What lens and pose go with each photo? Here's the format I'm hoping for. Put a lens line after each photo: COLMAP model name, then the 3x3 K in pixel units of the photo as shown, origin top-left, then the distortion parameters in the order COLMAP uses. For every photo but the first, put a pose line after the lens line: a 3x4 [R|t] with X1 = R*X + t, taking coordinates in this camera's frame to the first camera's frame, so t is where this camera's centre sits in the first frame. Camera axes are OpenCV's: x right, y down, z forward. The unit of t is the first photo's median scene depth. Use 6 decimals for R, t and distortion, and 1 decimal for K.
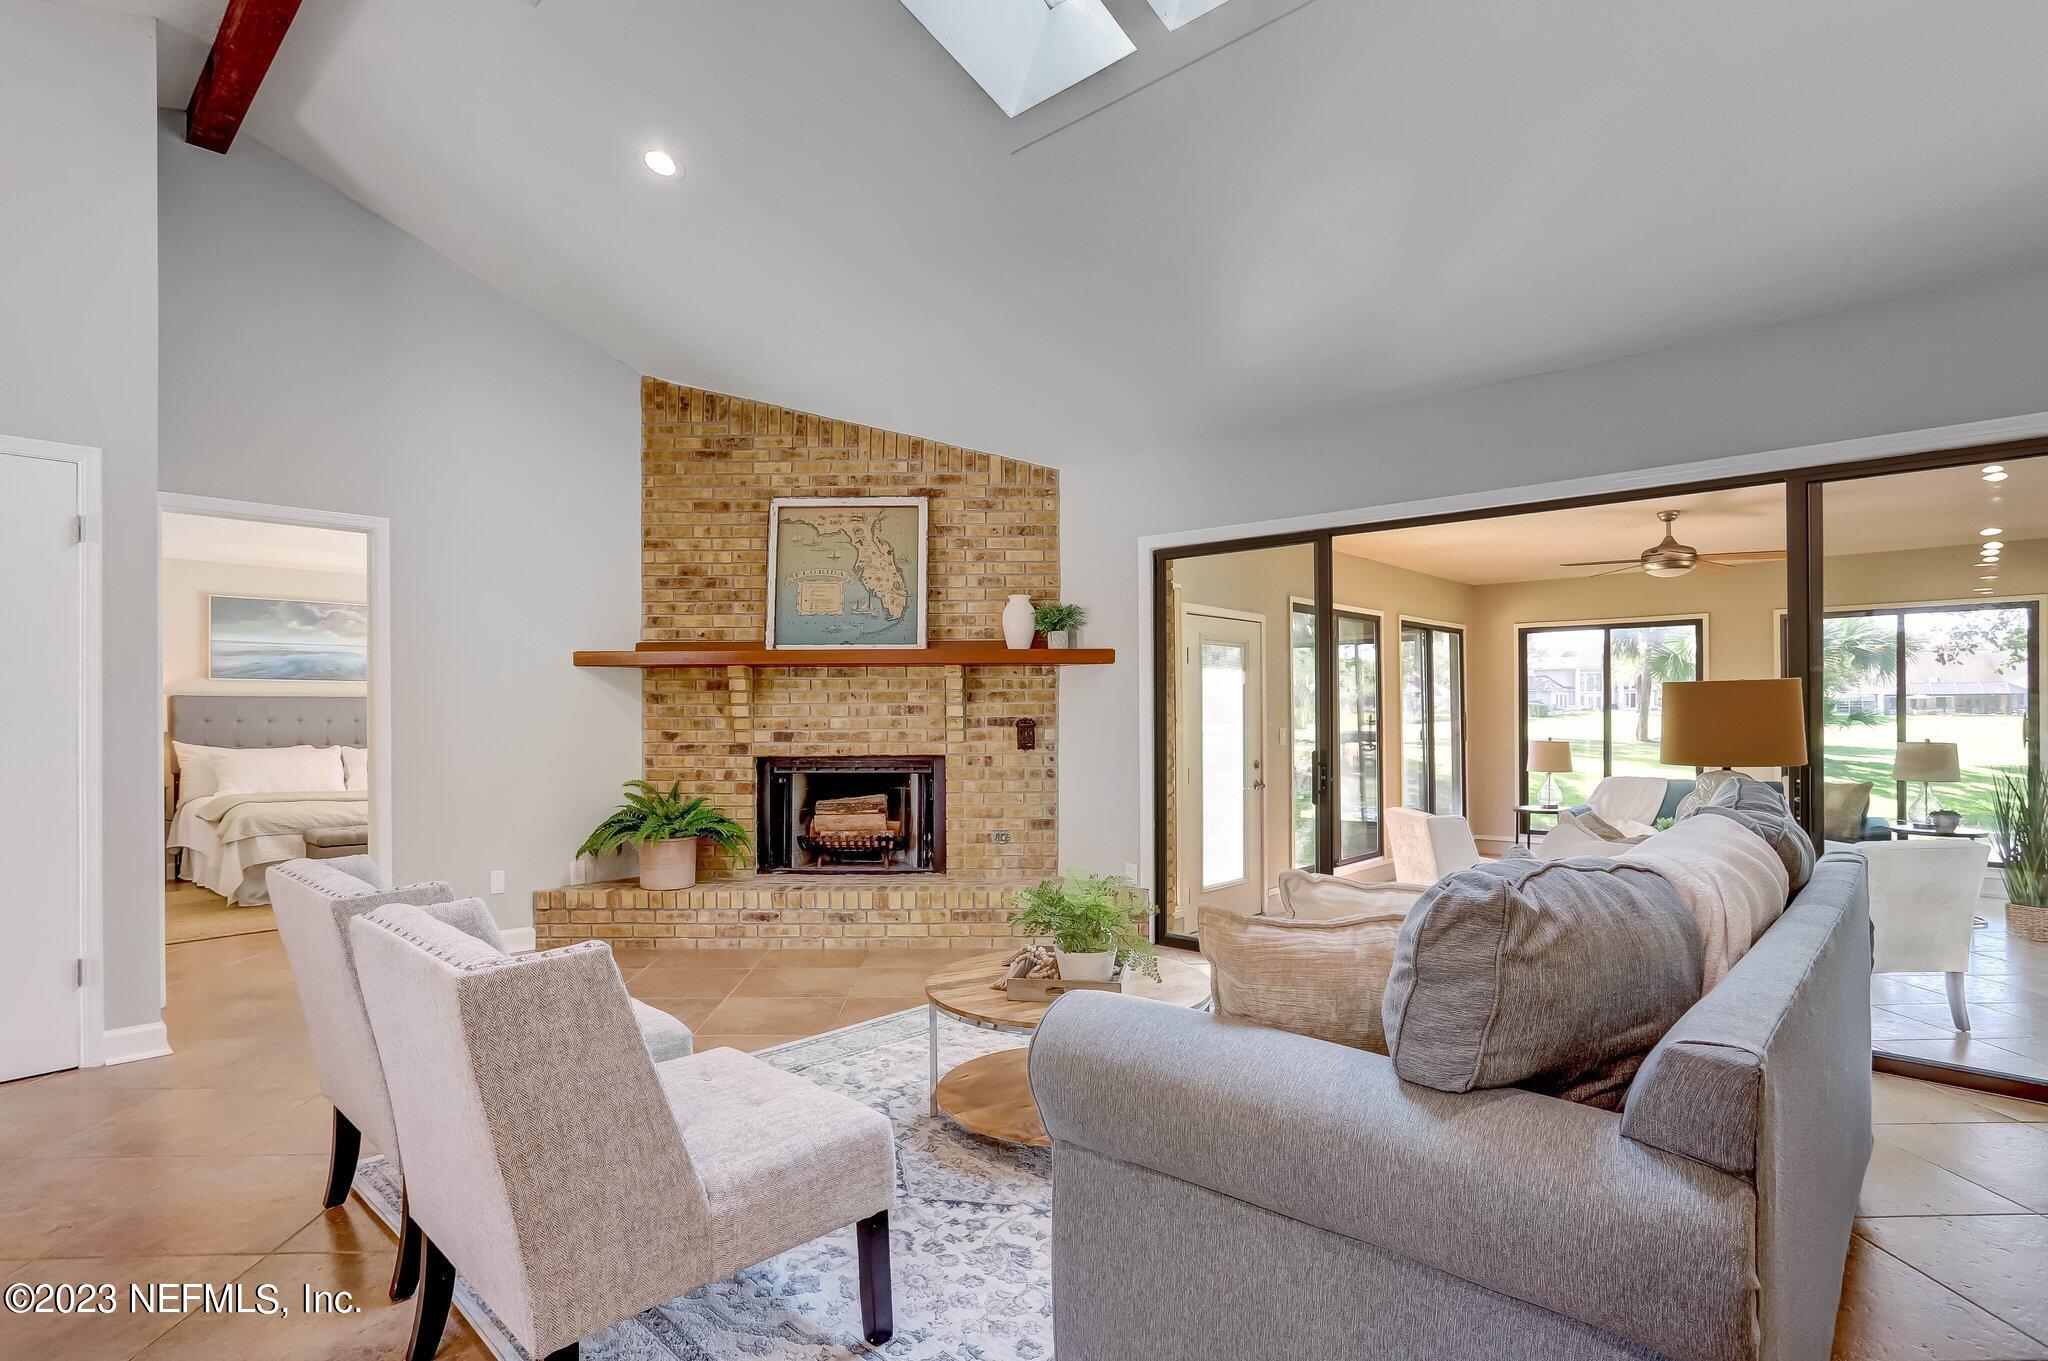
lens RADIAL K [[1030.9, 0, 1002.0], [0, 1030.9, 709.0], [0, 0, 1]] dist [-0.064049, 0.033798]
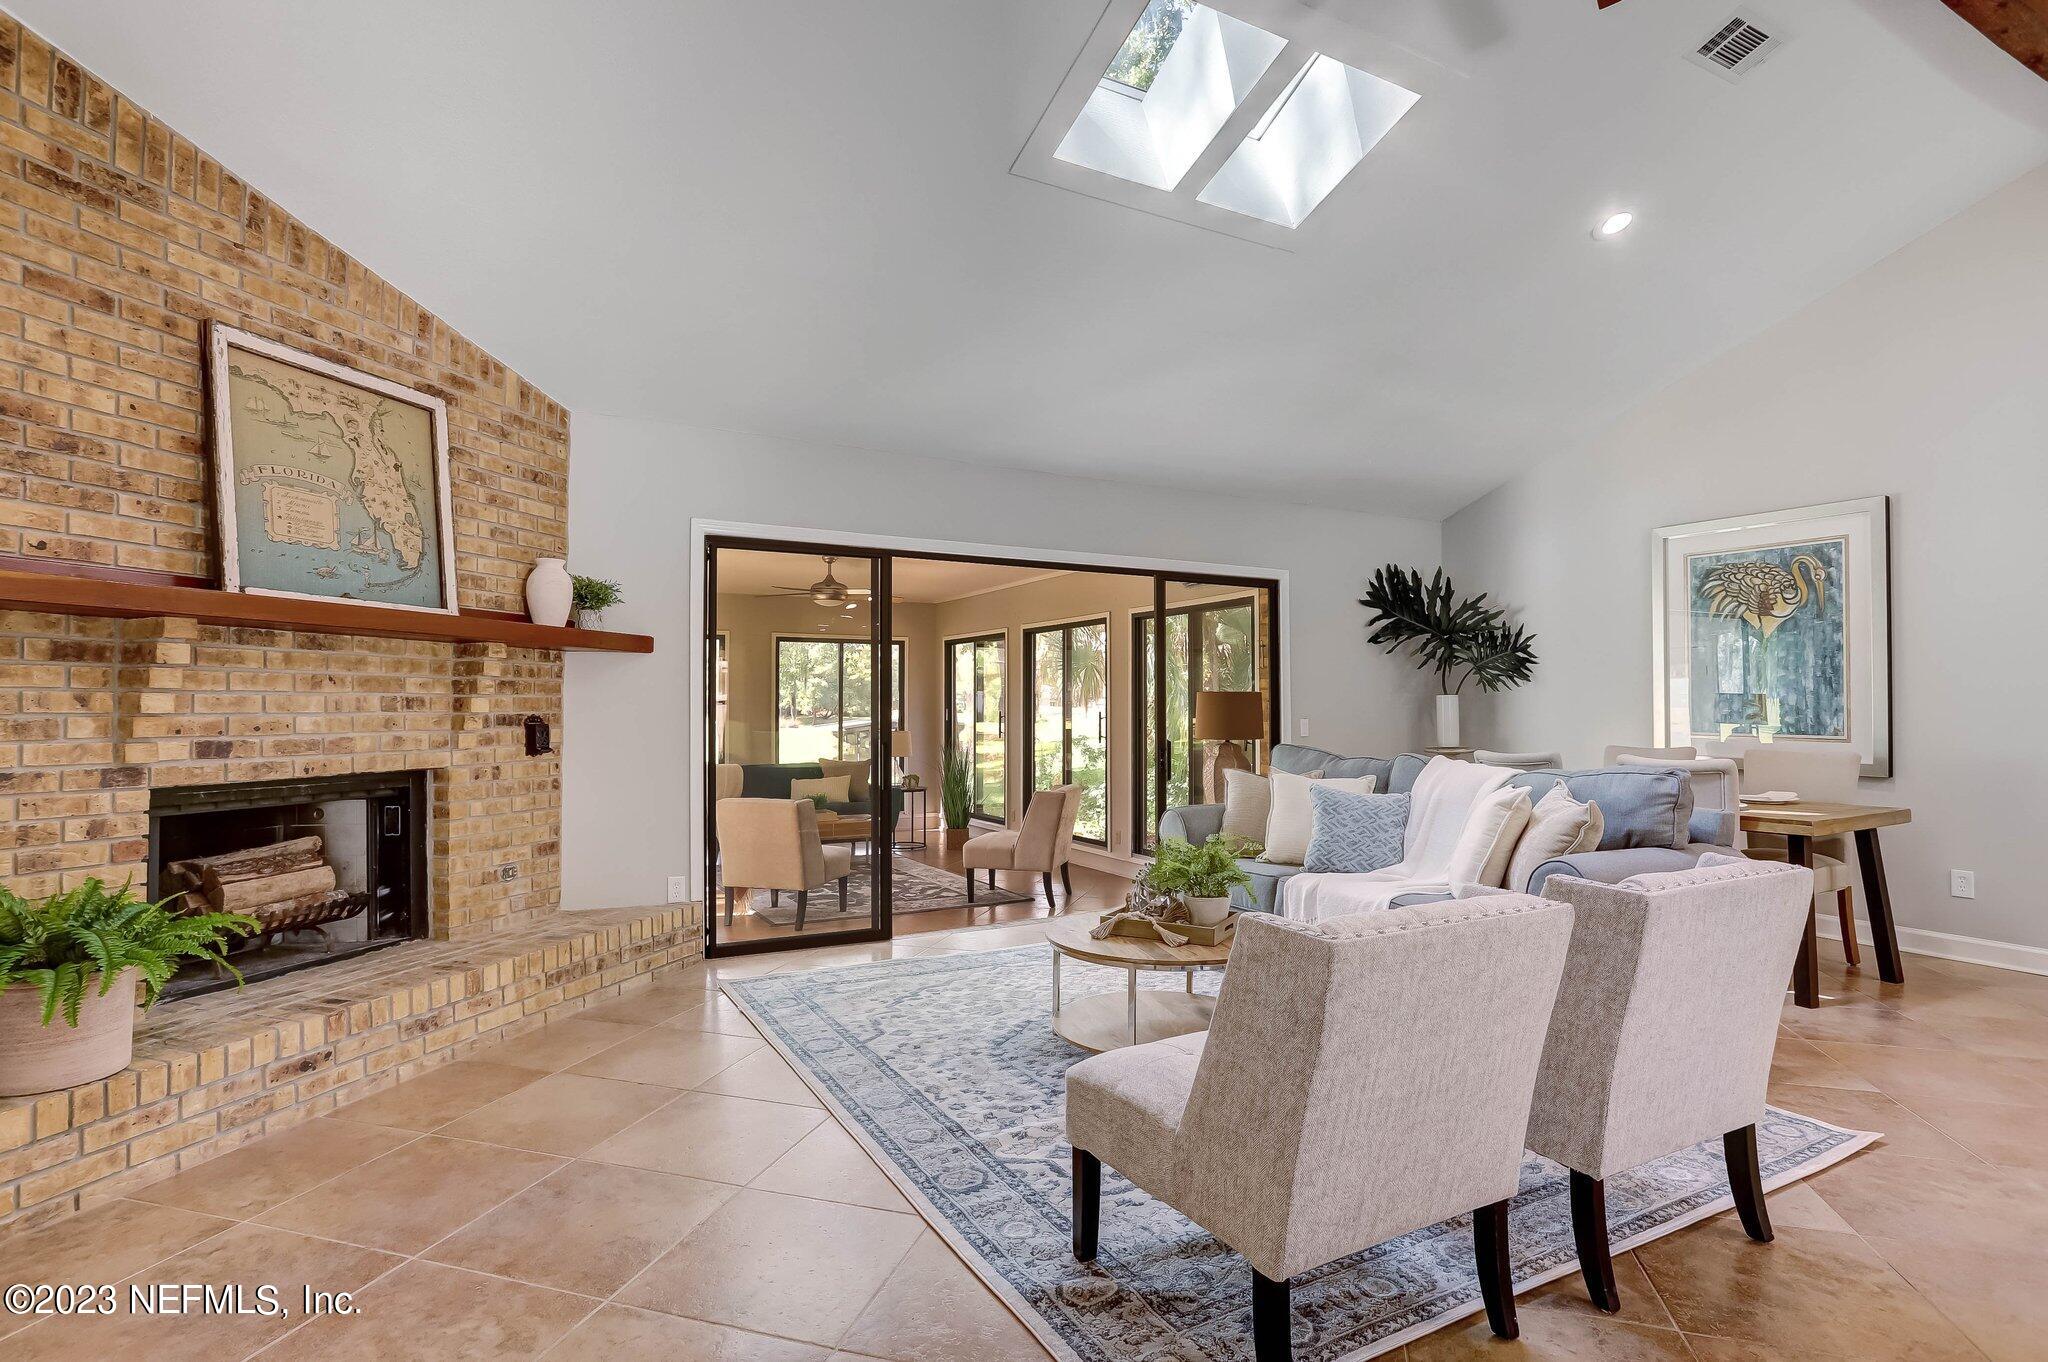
lens RADIAL K [[1014.0, 0, 1009.6], [0, 1014.0, 680.3], [0, 0, 1]] dist [-0.046424, 0.026915]
pose [[0.321881, 0.029966, 0.946306, -0.587237], [-0.003727, 0.999531, -0.030384, 0.004122], [-0.946773, 0.006254, 0.321842, 0.413811]]
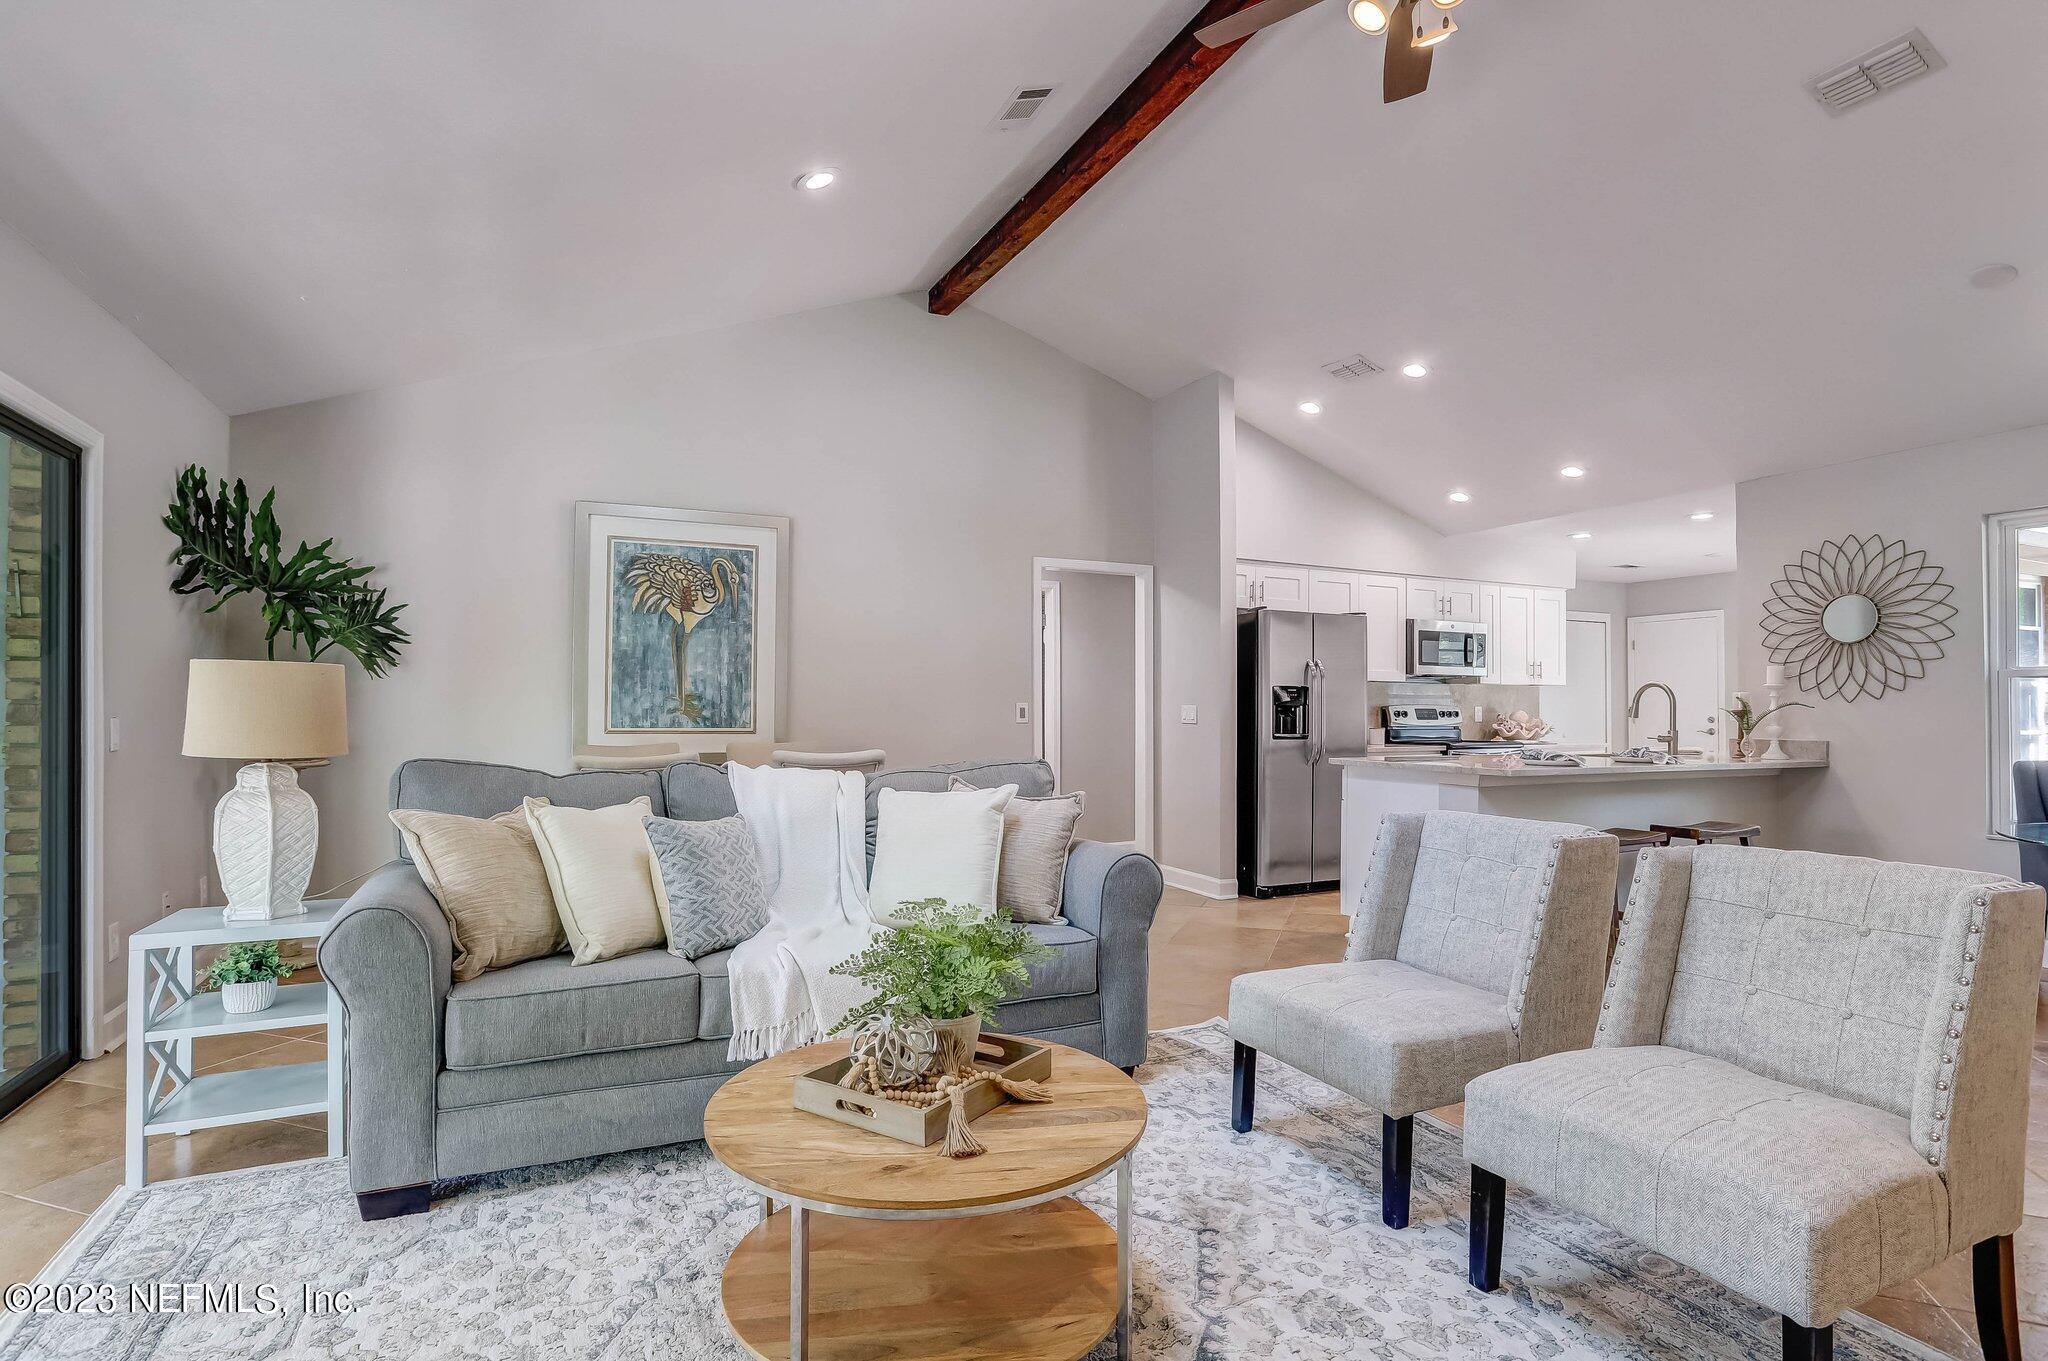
lens RADIAL K [[1030.9, 0, 1002.0], [0, 1030.9, 709.0], [0, 0, 1]] dist [-0.064049, 0.033798]
pose [[-0.926483, 0.002215, 0.376330, -0.113226], [0.001548, 0.999997, -0.002074, 0.008300], [-0.376334, -0.001339, -0.926483, 0.842146]]
